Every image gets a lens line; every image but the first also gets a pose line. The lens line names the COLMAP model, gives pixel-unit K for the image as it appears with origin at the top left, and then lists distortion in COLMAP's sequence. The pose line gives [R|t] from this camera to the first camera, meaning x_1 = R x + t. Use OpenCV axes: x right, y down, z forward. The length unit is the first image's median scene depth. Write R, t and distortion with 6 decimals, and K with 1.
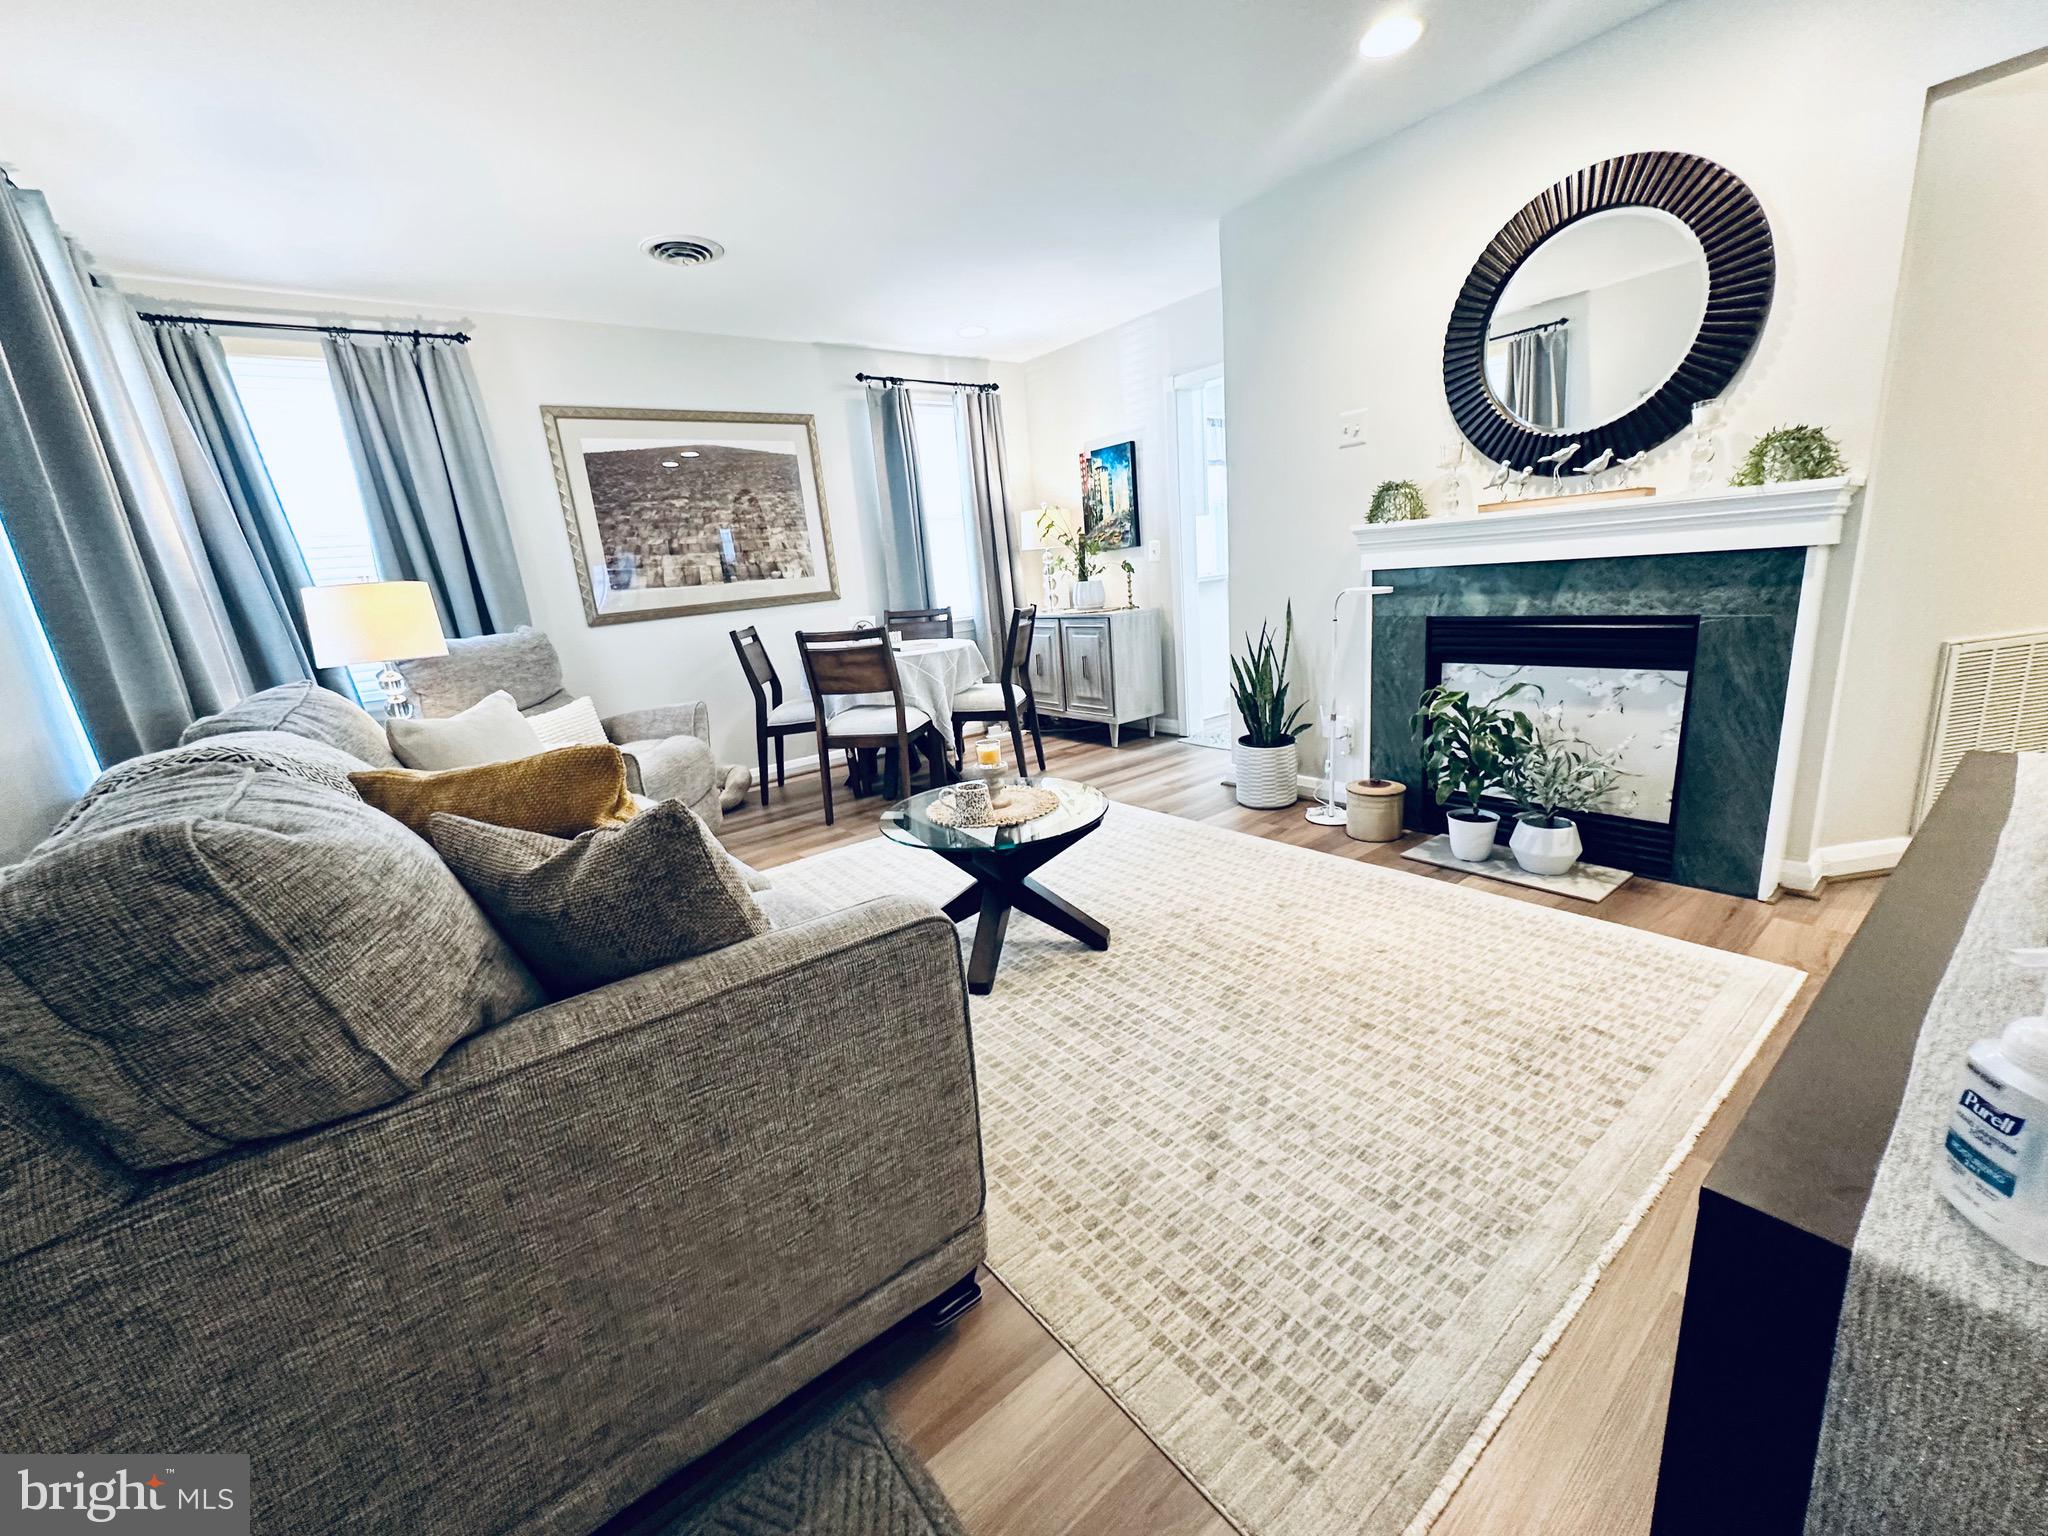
lens RADIAL K [[818.5, 0, 1031.5], [0, 818.5, 765.9], [0, 0, 1]] dist [-0.000728, -0.000014]
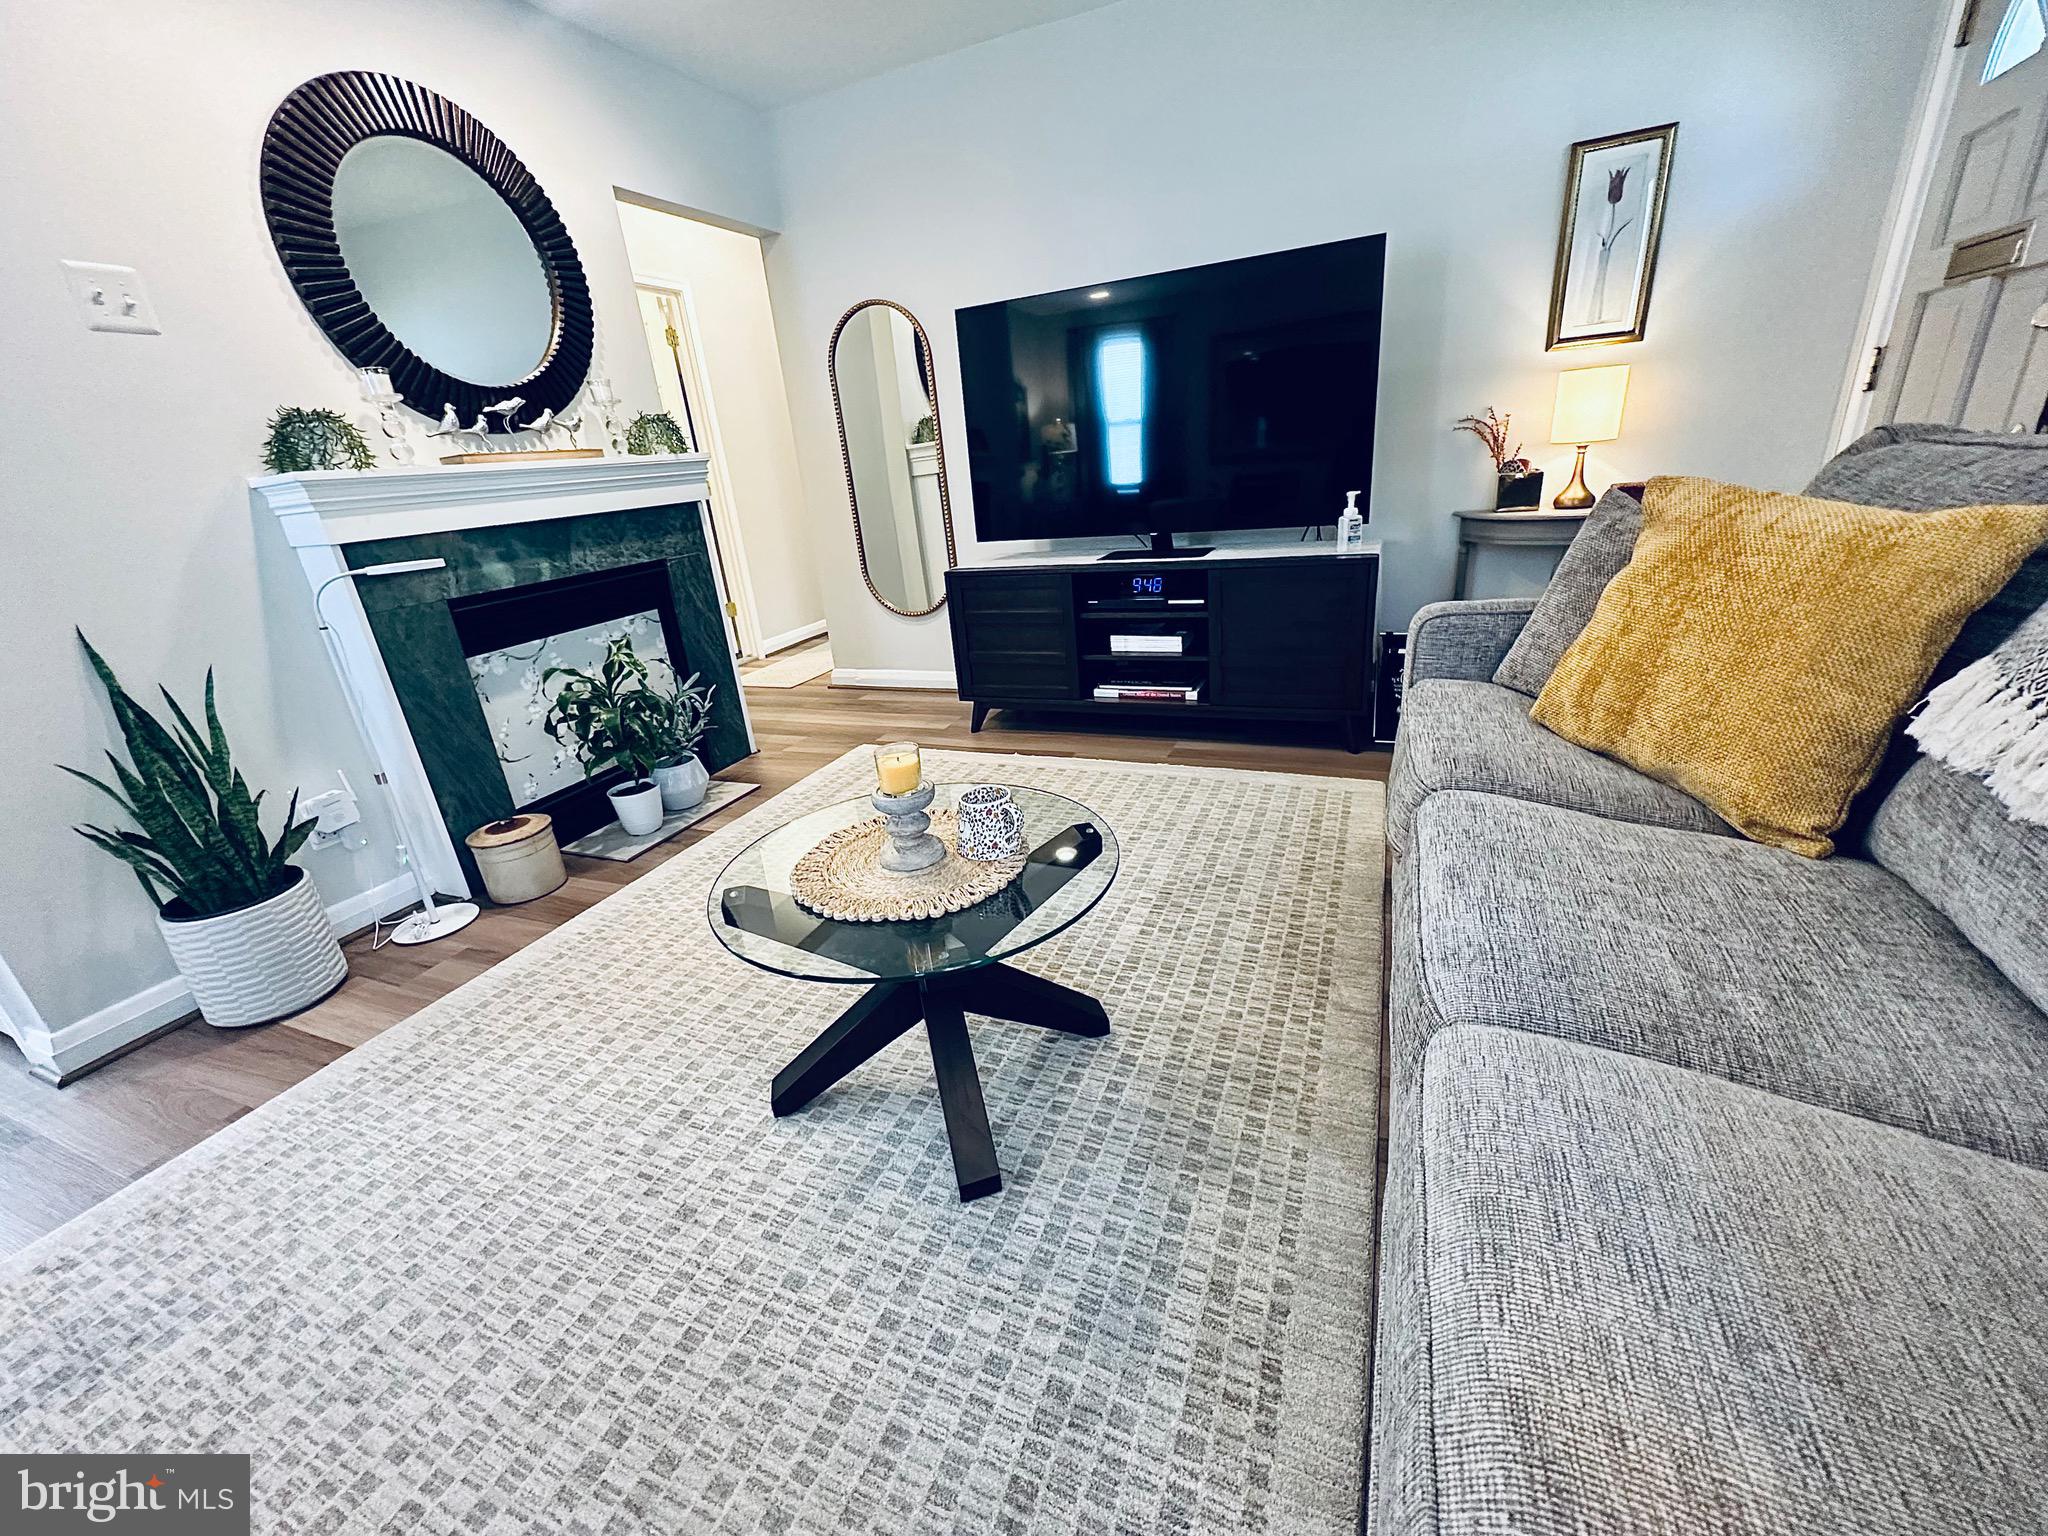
lens RADIAL K [[820.5, 0, 1027.1], [0, 820.5, 771.1], [0, 0, 1]] dist [0.000177, 0.000570]
pose [[-0.469487, -0.199908, 0.860011, -0.402398], [0.330091, 0.863662, 0.380956, -0.138574], [-0.818915, 0.462736, -0.339490, 0.782726]]
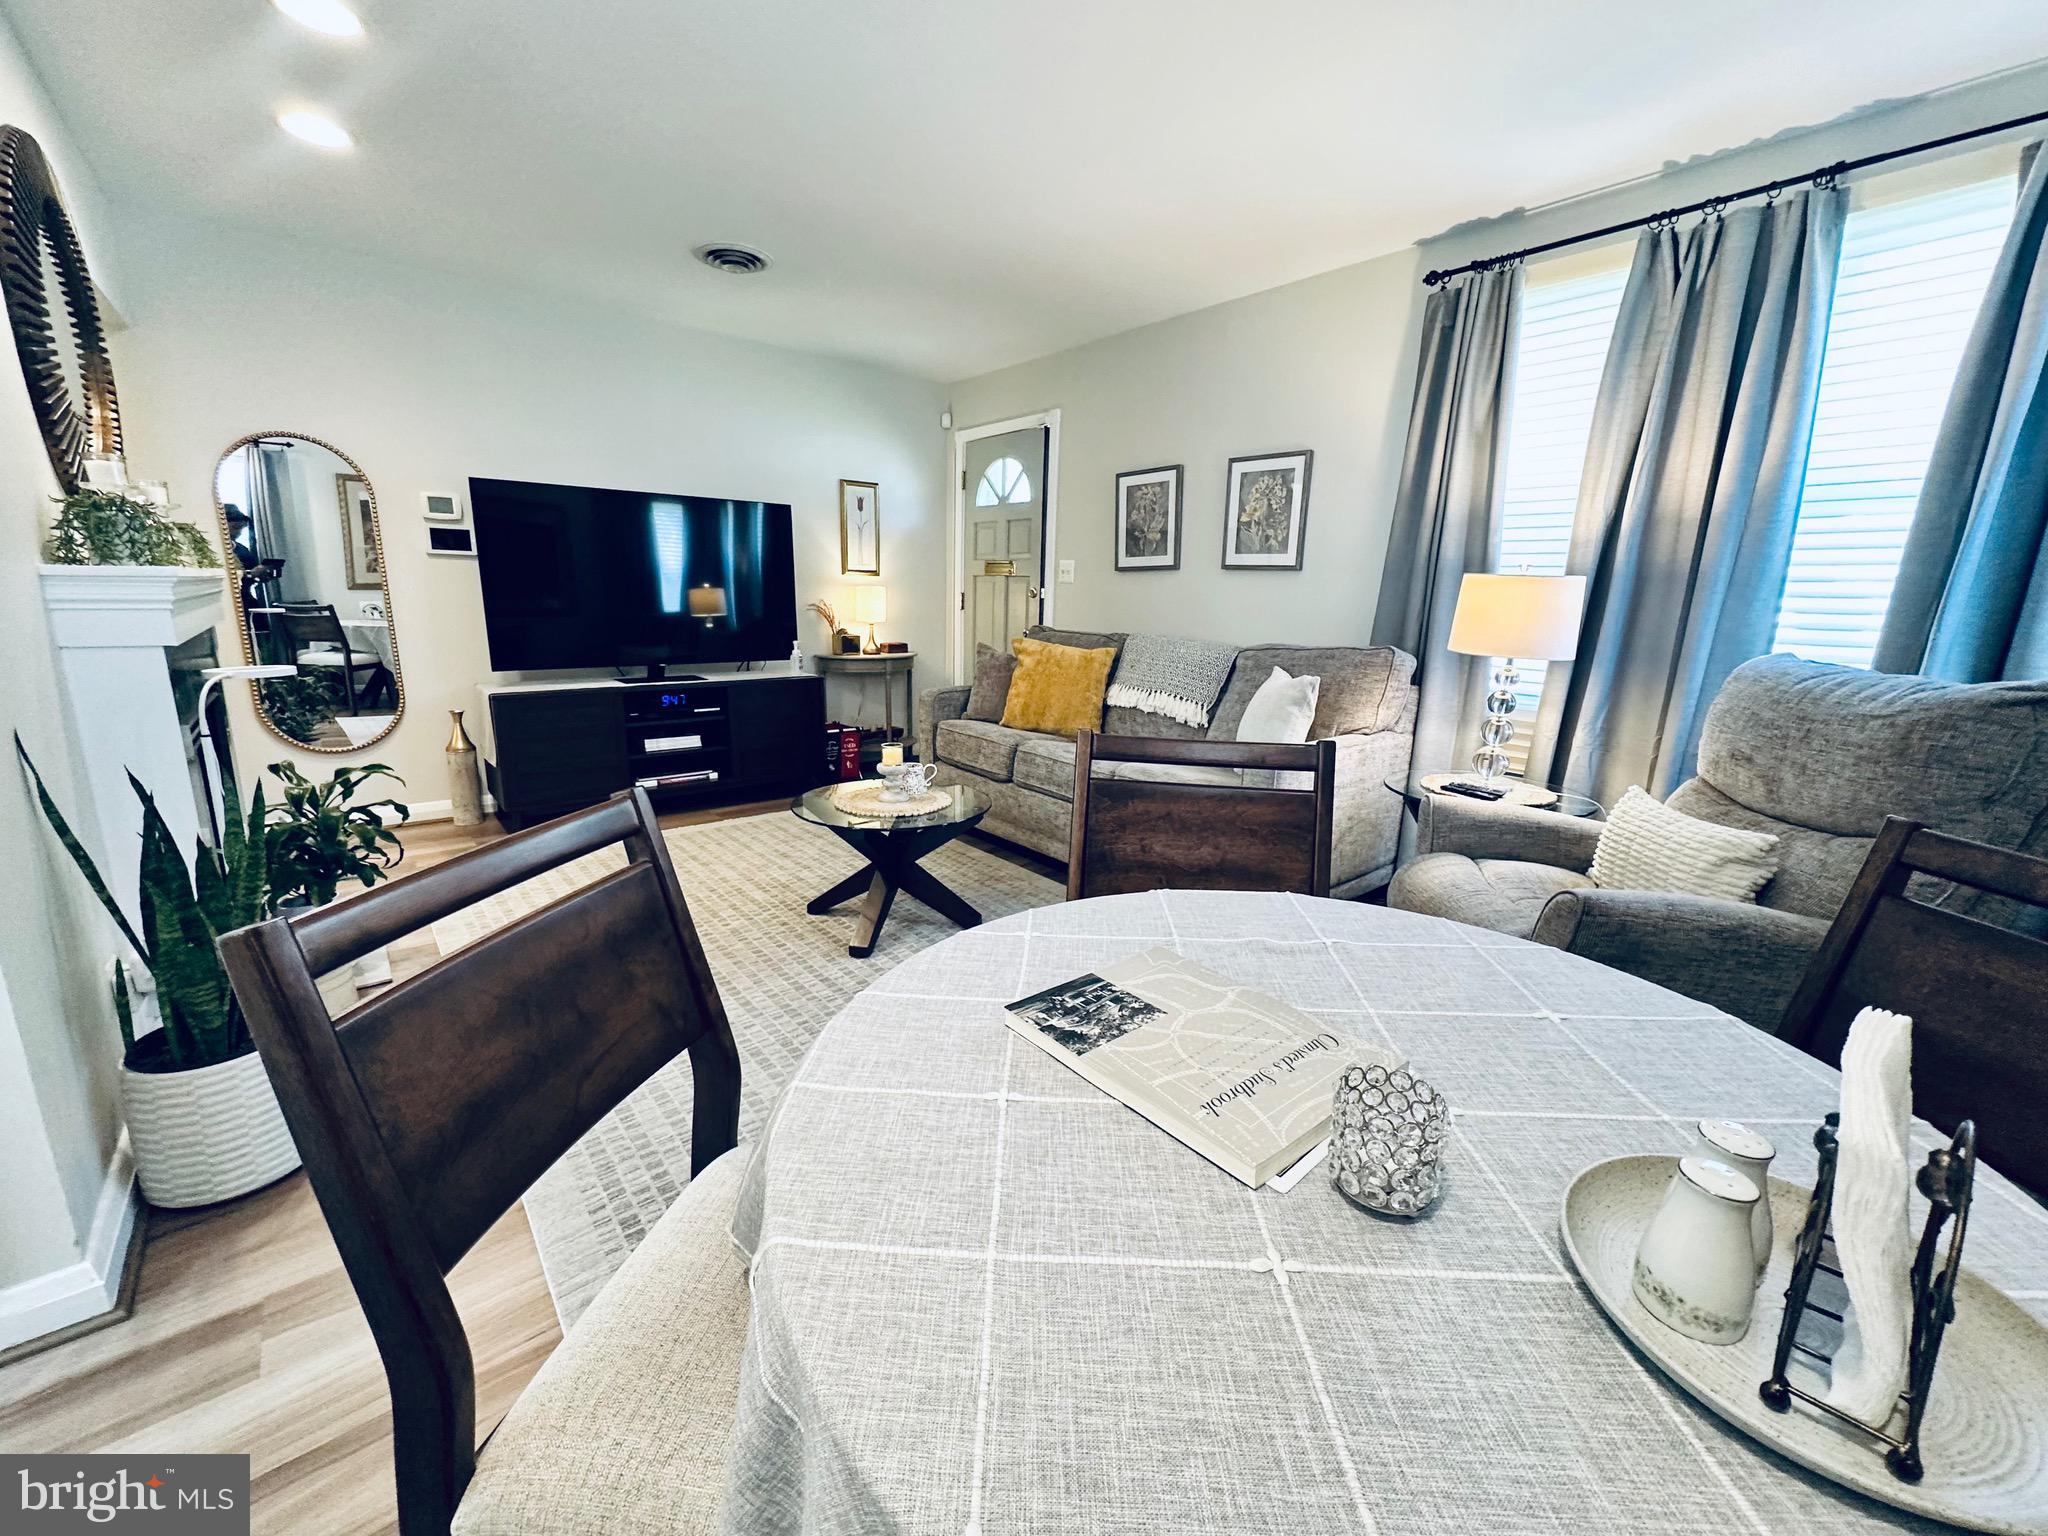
lens RADIAL K [[814.0, 0, 1031.7], [0, 814.0, 772.2], [0, 0, 1]] dist [0.000308, -0.000498]
pose [[-0.997190, 0.068910, -0.029394, -0.151111], [0.048580, 0.893460, 0.446508, -0.349869], [0.057031, 0.443825, -0.894297, 1.440673]]
